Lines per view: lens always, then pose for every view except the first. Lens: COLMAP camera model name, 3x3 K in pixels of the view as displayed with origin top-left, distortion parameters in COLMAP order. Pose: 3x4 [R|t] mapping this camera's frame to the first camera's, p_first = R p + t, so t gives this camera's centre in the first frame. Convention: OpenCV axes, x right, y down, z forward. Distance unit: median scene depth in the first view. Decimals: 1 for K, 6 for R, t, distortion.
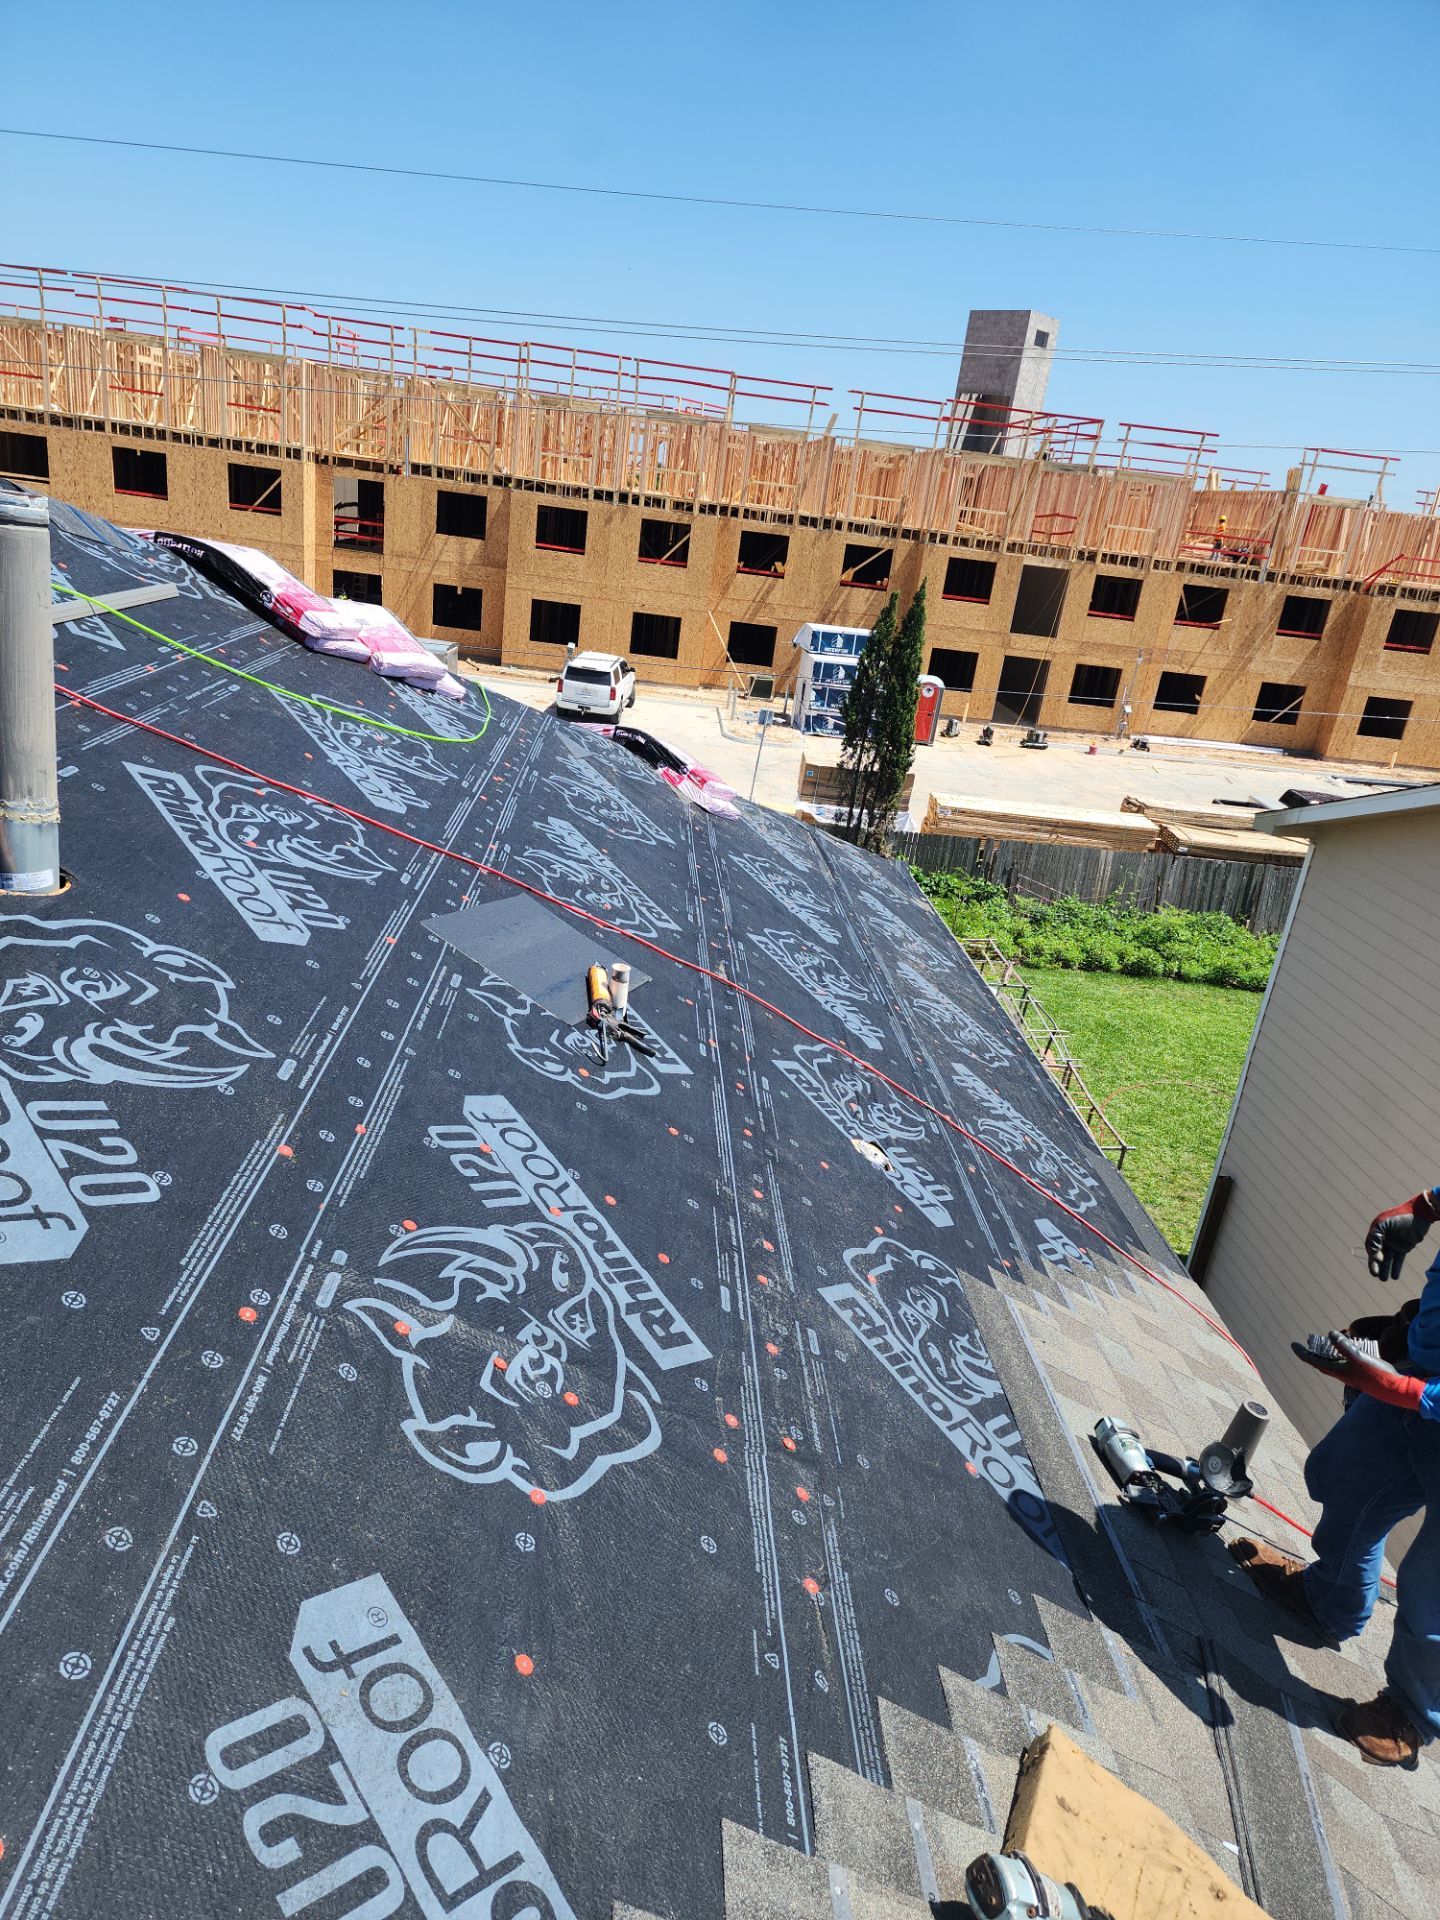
lens RADIAL K [[1266.6, 0, 710.7], [0, 1266.6, 953.0], [0, 0, 1]] dist [0.079523, -0.064650]
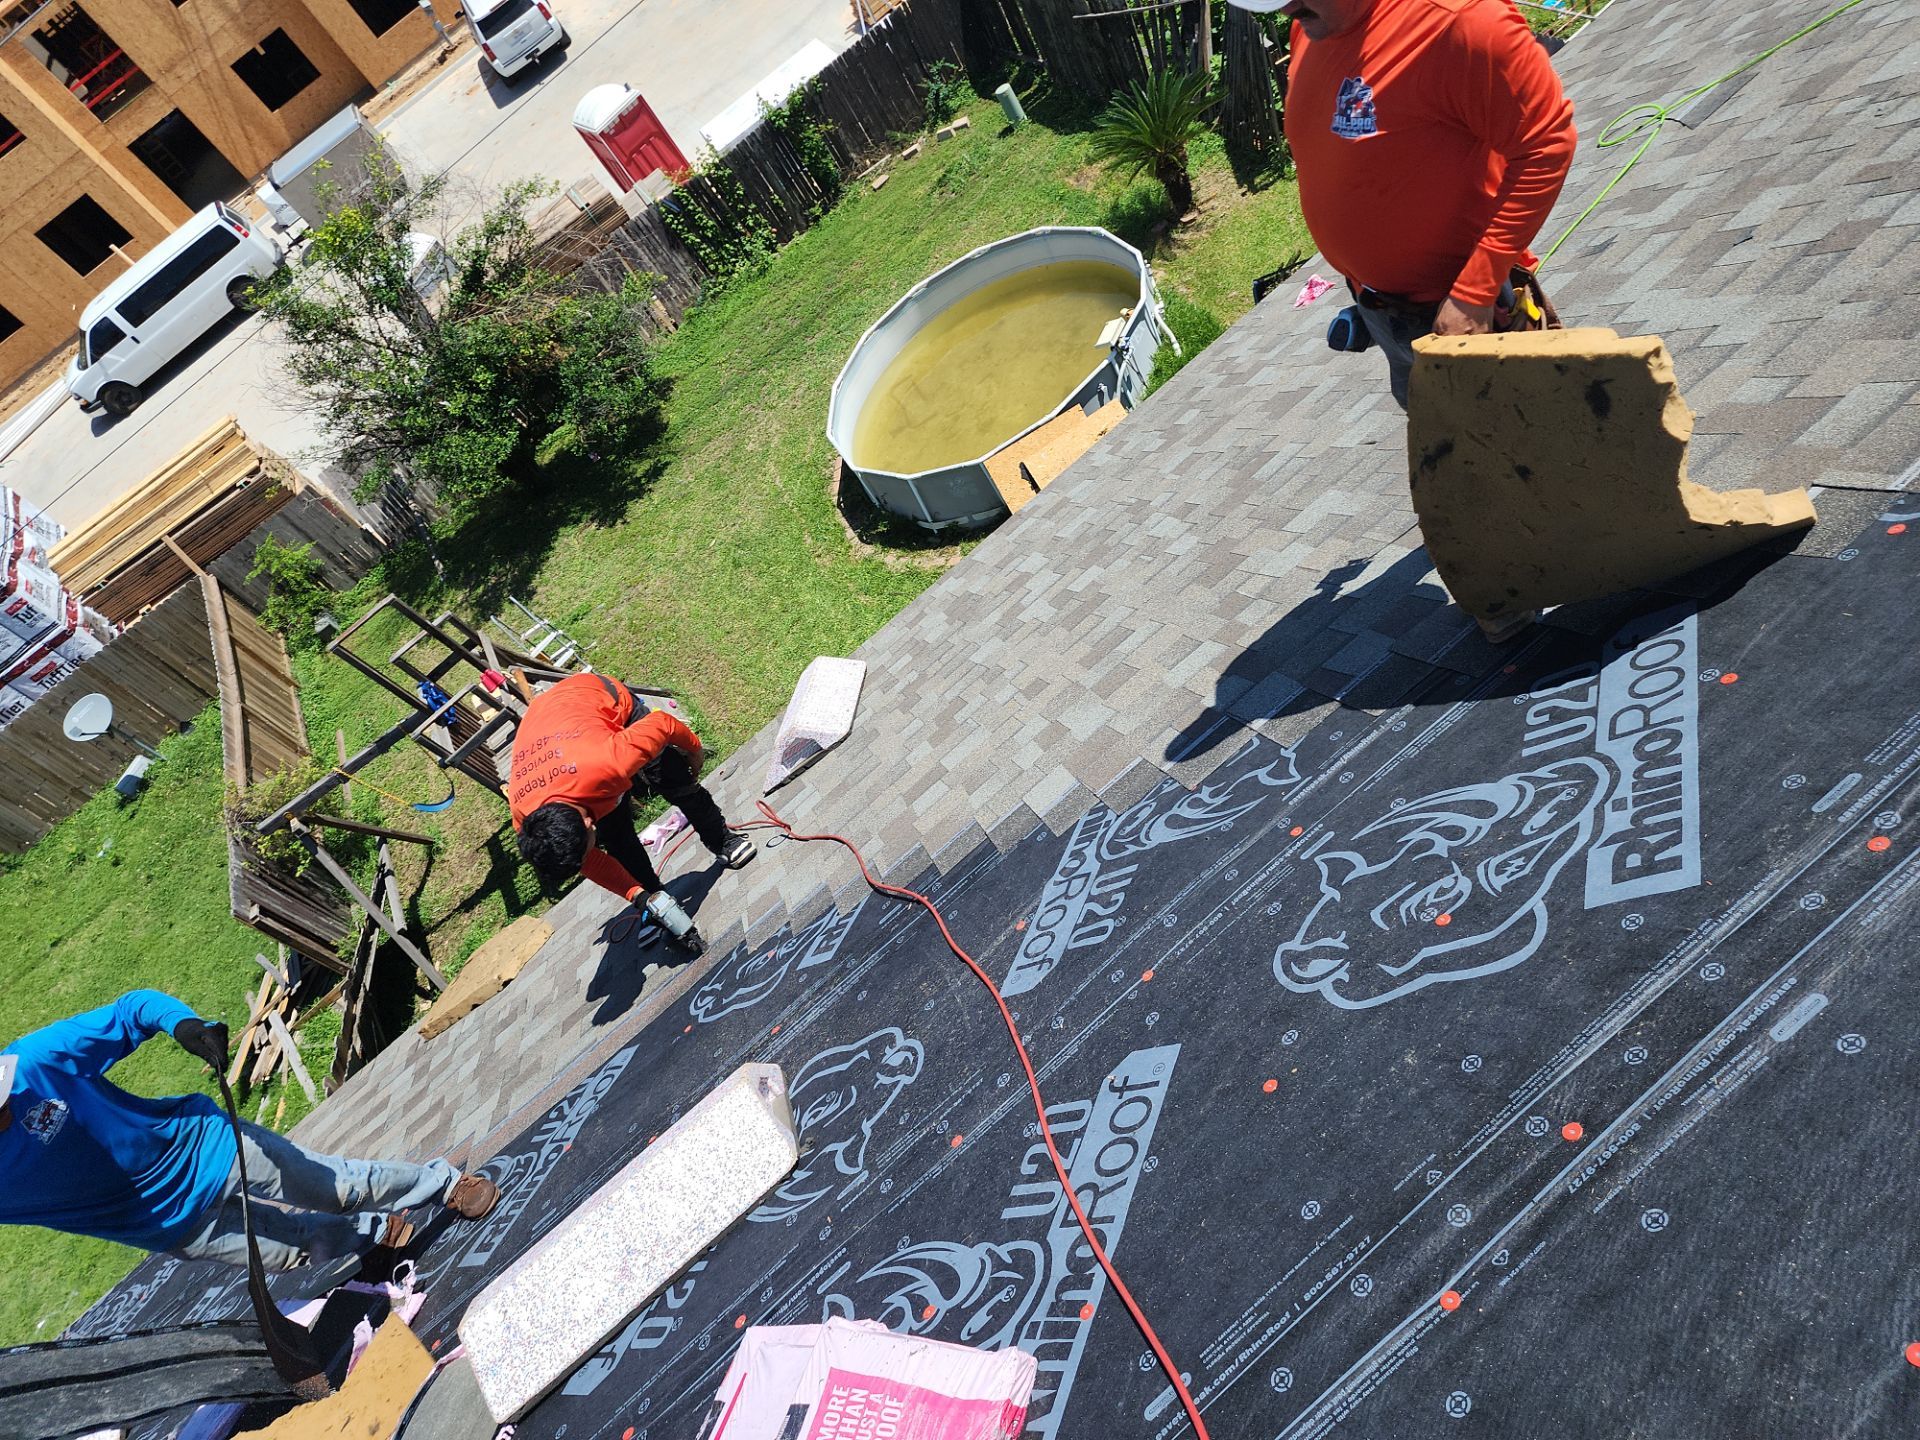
lens RADIAL K [[1266.6, 0, 964.9], [0, 1266.6, 670.6], [0, 0, 1]] dist [0.079523, -0.064650]
pose [[0.716097, -0.695570, -0.058208, -0.109075], [0.657069, 0.643619, 0.392447, -0.073763], [-0.235511, -0.319276, 0.917931, 0.074877]]
